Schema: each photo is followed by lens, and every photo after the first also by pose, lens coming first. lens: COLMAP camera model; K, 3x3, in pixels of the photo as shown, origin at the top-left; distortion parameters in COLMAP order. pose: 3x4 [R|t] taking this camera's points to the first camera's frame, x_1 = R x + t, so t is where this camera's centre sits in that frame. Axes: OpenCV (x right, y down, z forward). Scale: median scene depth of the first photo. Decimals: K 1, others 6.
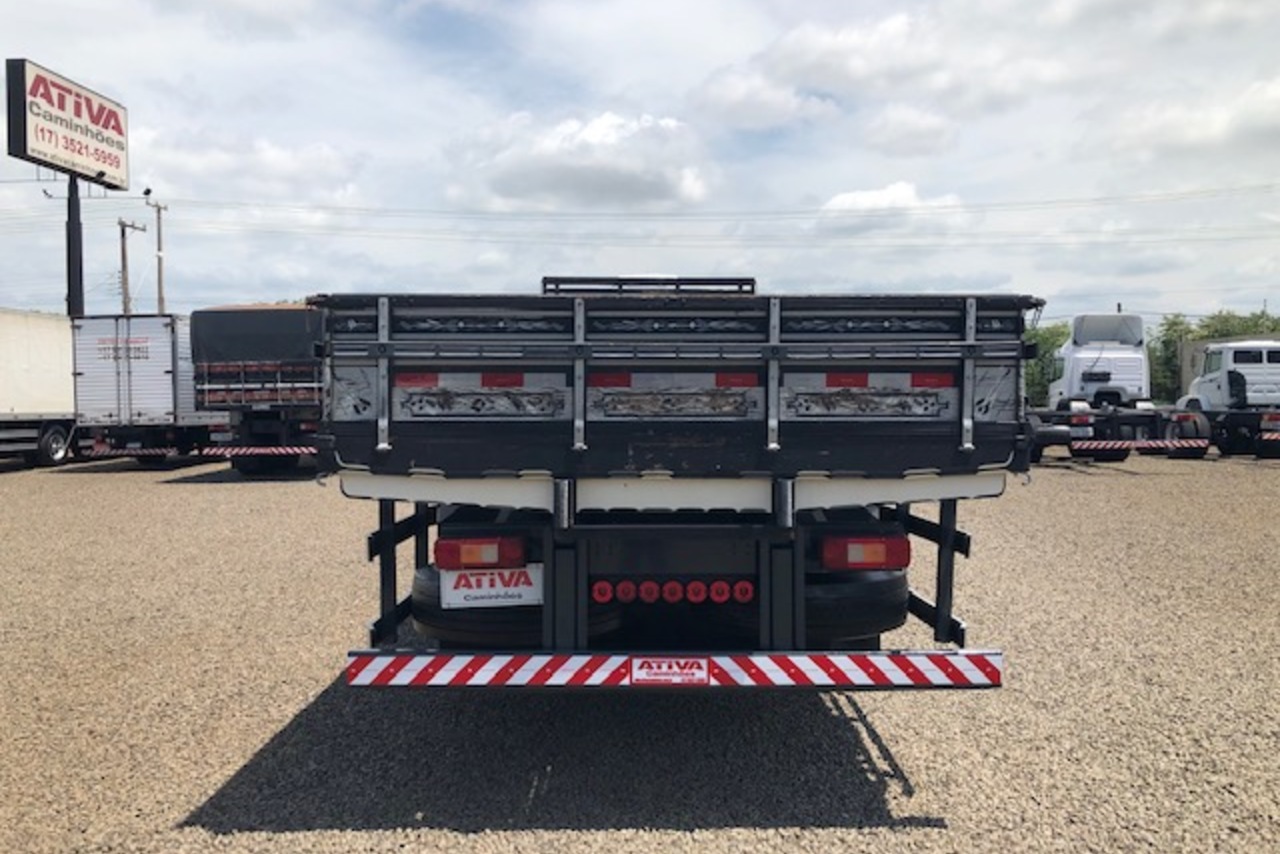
lens RADIAL K [[1037.2, 0, 640.0], [0, 1037.2, 427.0], [0, 0, 1]] dist [0.037261, -0.004285]
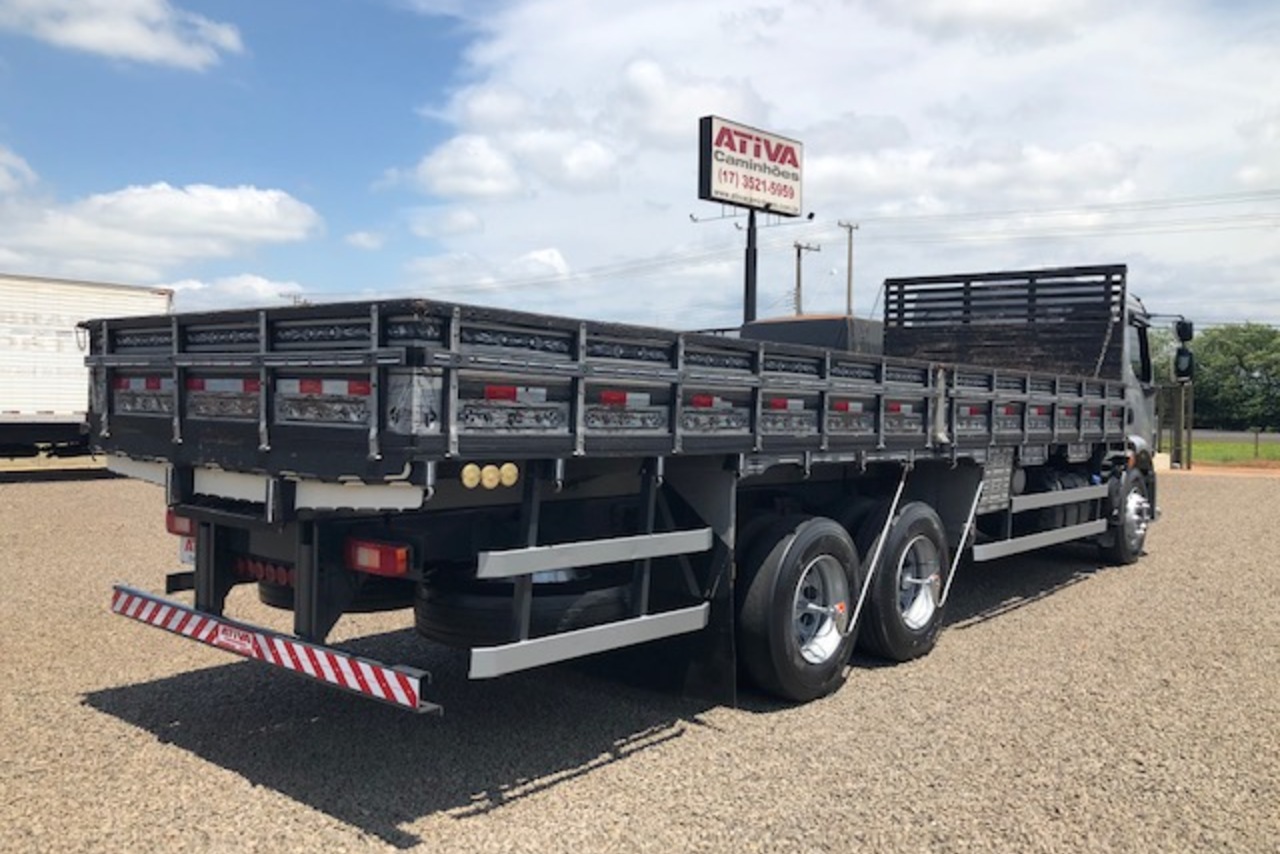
lens RADIAL K [[1043.7, 0, 640.0], [0, 1043.7, 427.0], [0, 0, 1]] dist [0.016273, 0.003872]
pose [[0.769339, 0.034001, -0.637935, 0.117534], [-0.038058, 0.999248, 0.007361, -0.002600], [0.637706, 0.018616, 0.770055, 0.042068]]
